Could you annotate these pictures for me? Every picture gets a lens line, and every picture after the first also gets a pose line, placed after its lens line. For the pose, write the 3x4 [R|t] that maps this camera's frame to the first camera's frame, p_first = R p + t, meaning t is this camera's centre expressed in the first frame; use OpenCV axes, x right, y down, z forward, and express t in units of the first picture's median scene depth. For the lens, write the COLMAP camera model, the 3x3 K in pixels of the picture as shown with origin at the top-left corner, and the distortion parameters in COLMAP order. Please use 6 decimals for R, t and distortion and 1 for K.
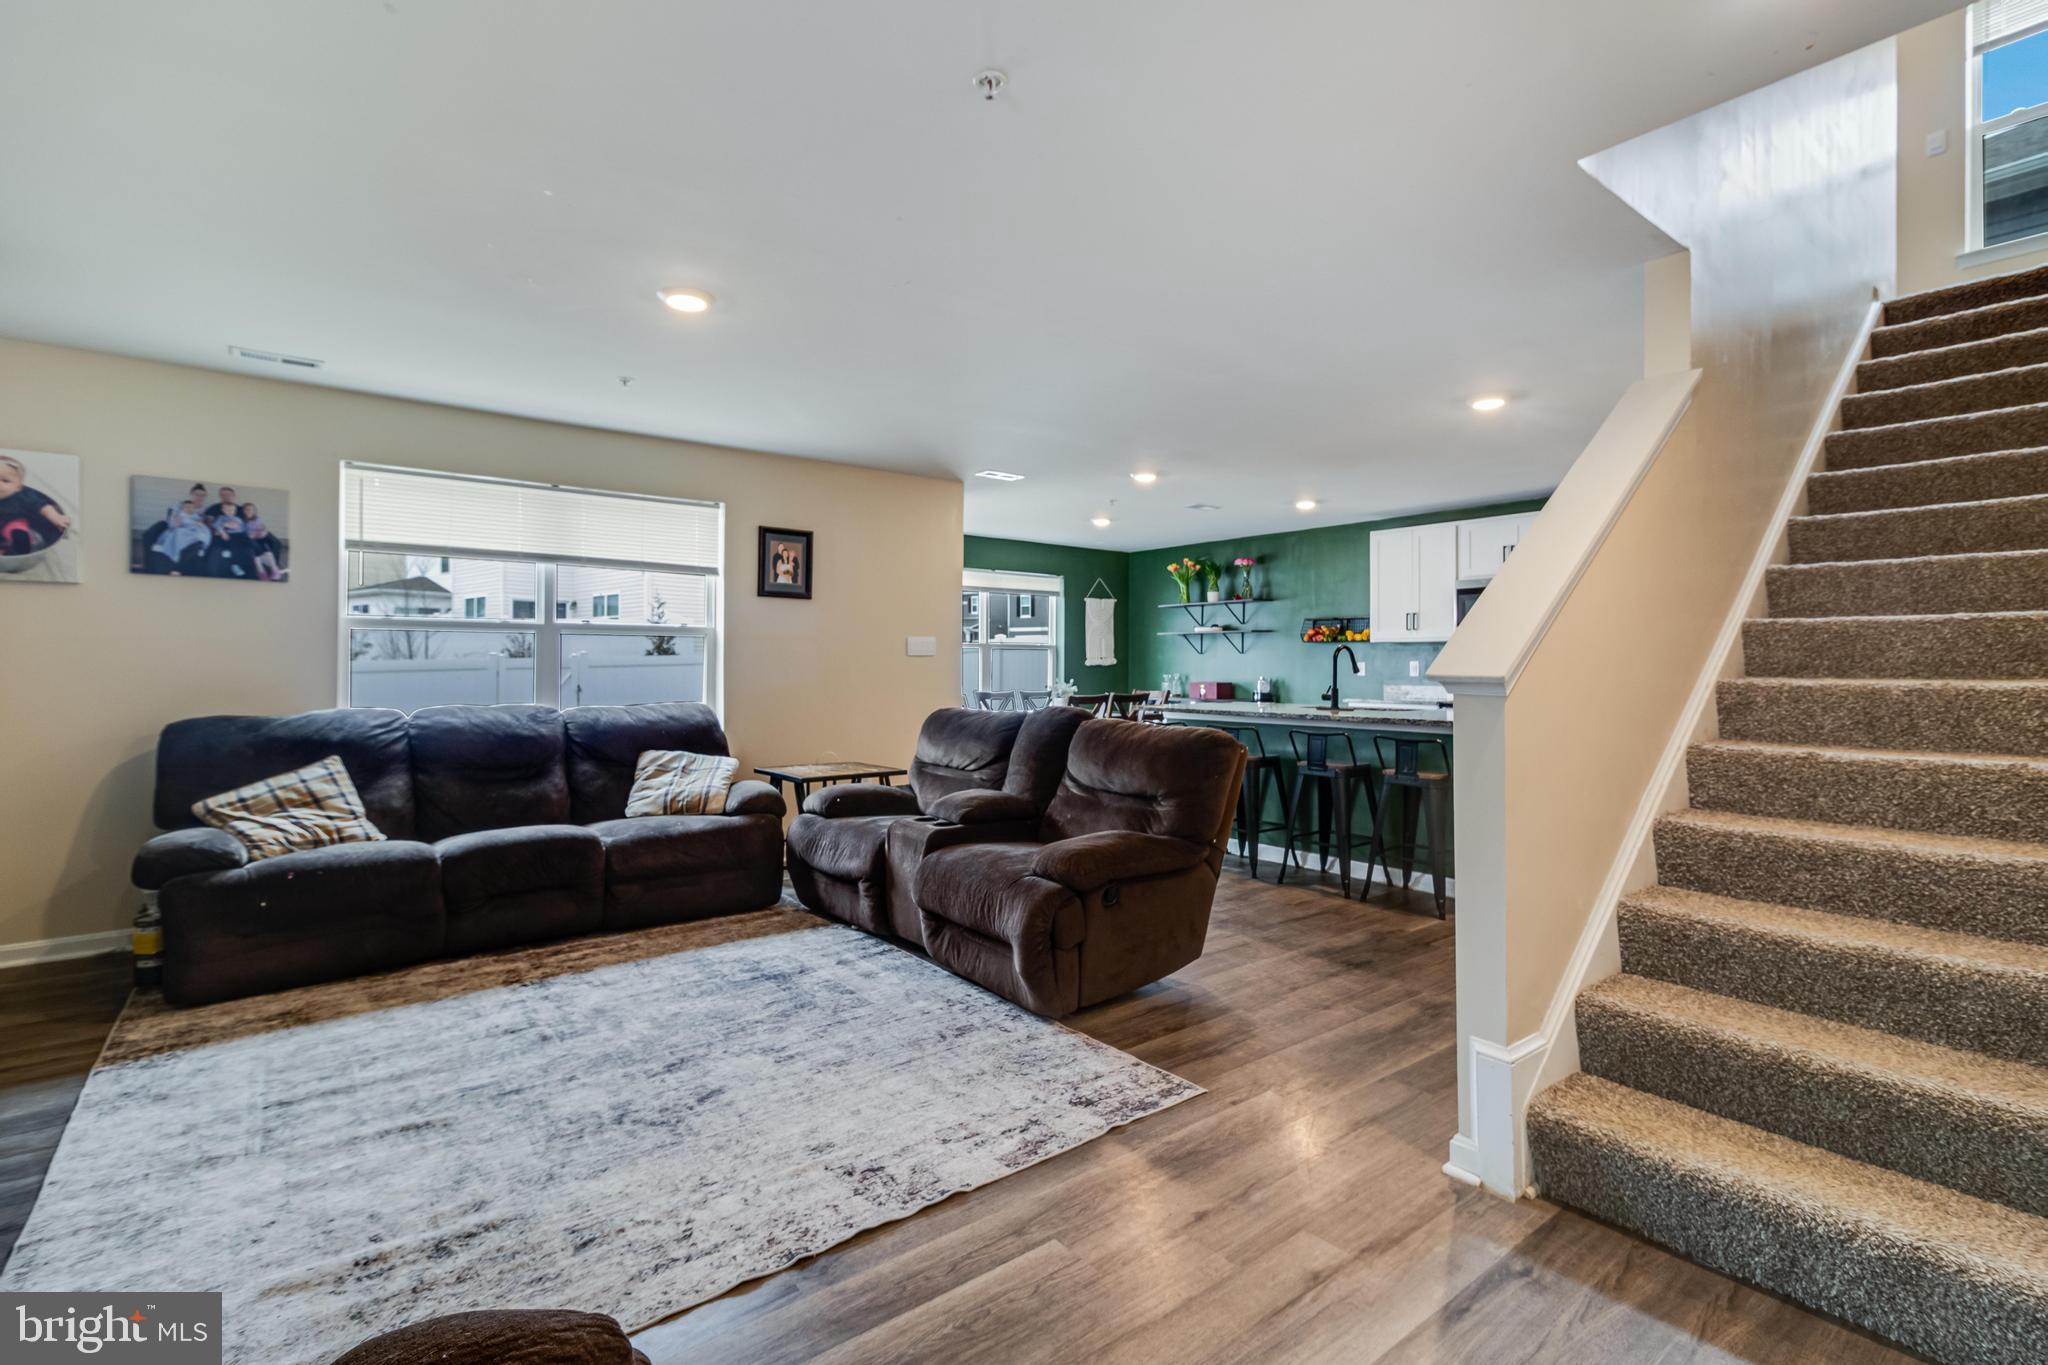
lens RADIAL K [[942.8, 0, 1028.6], [0, 942.8, 664.6], [0, 0, 1]] dist [0.001934, 0.000370]
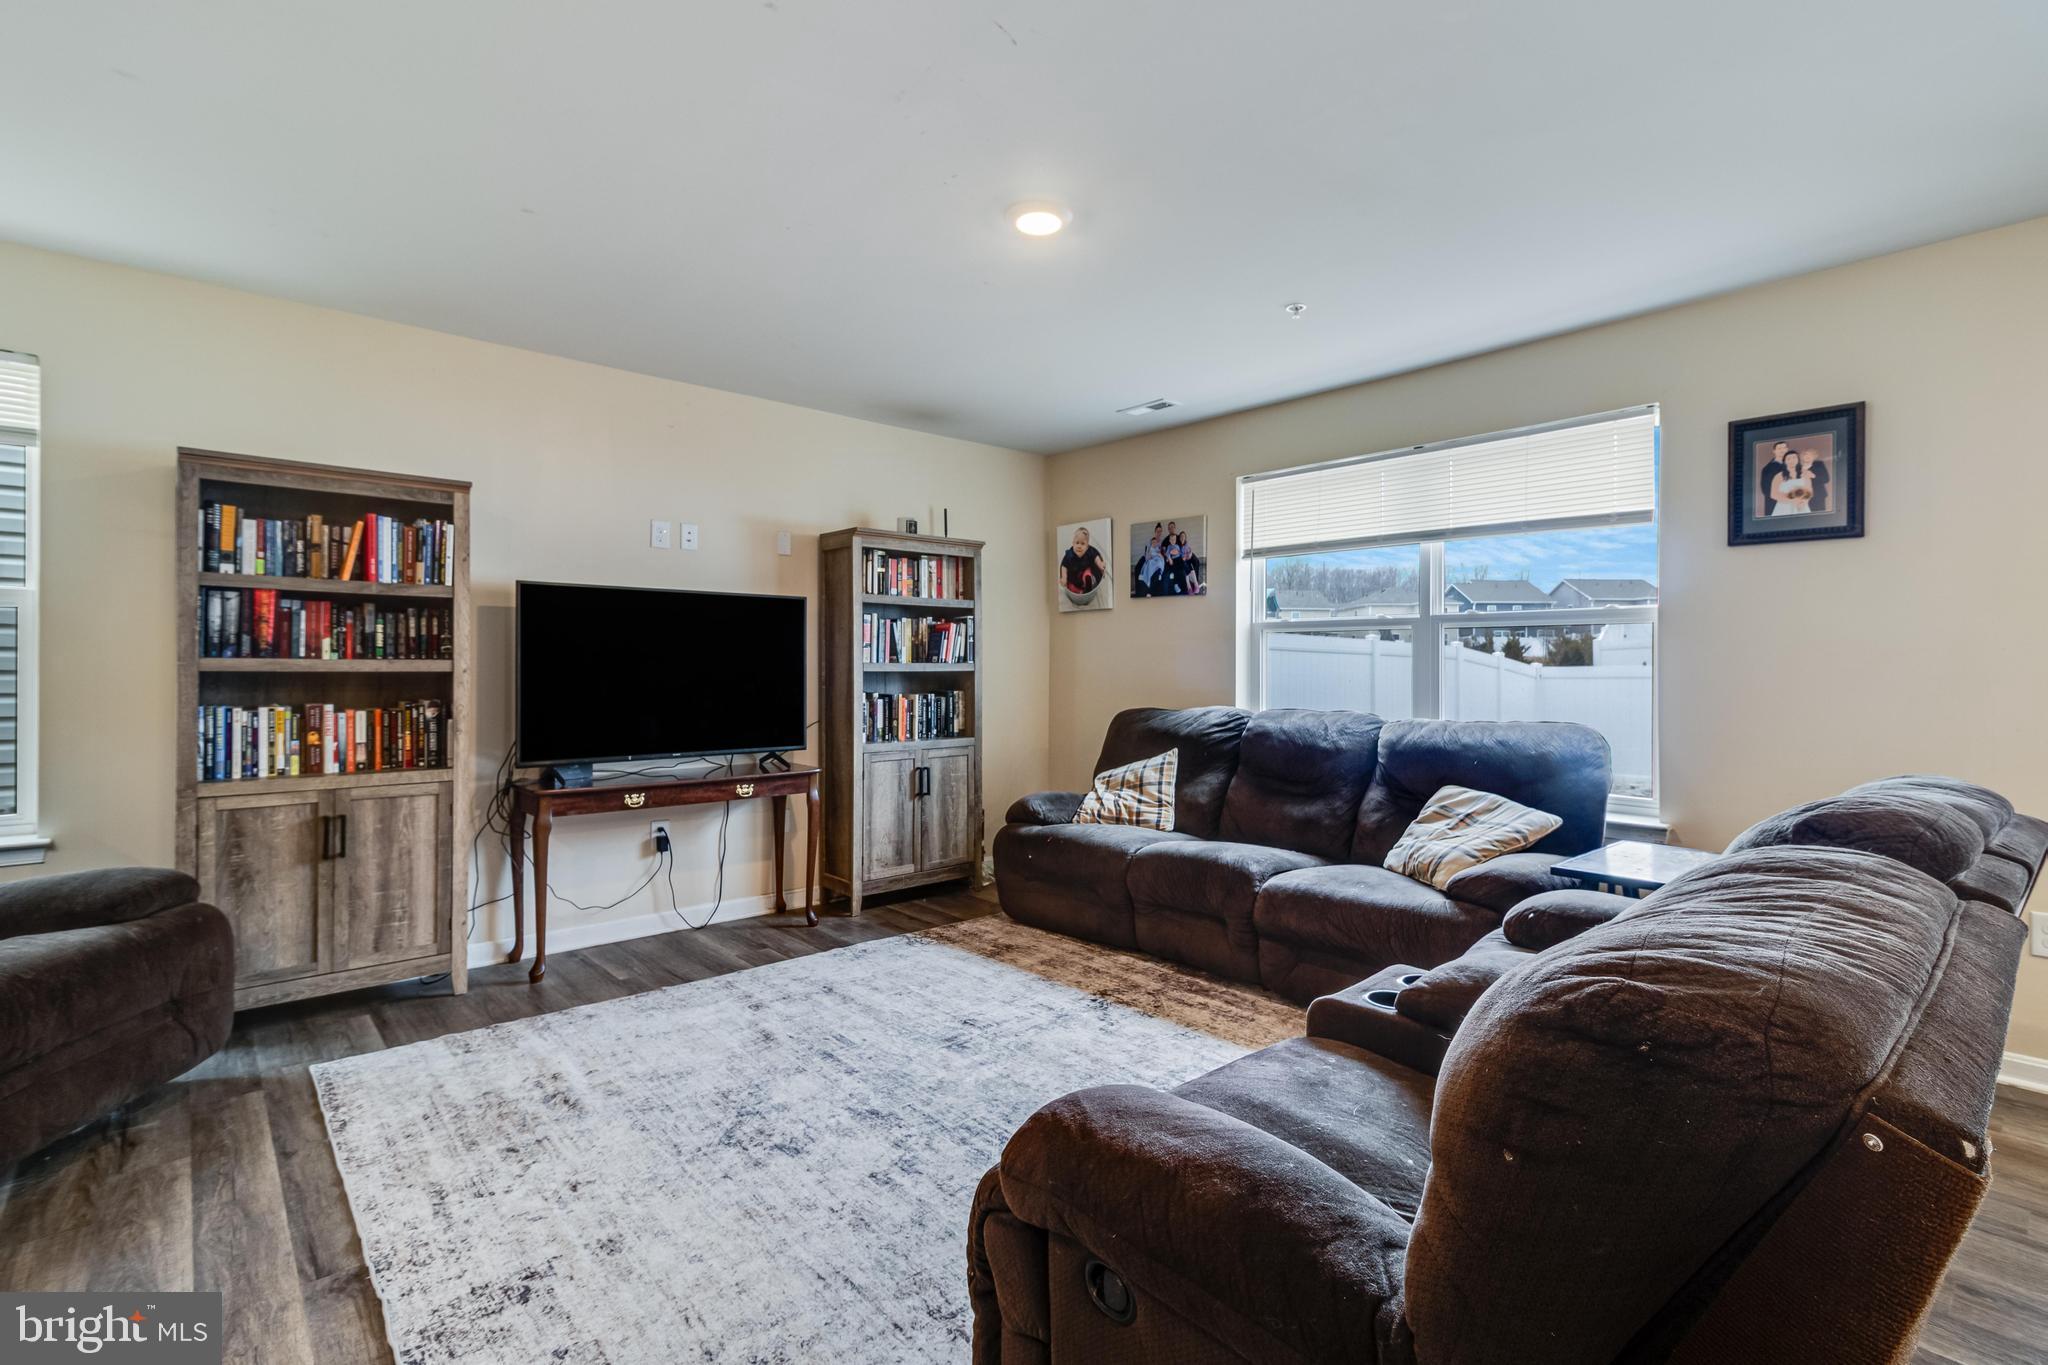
lens RADIAL K [[942.8, 0, 1028.6], [0, 942.8, 664.6], [0, 0, 1]] dist [0.001934, 0.000370]
pose [[0.055311, -0.005305, -0.998455, 0.402868], [-0.001684, 0.999984, -0.005407, 0.004561], [0.998468, 0.001980, 0.055301, 0.844914]]
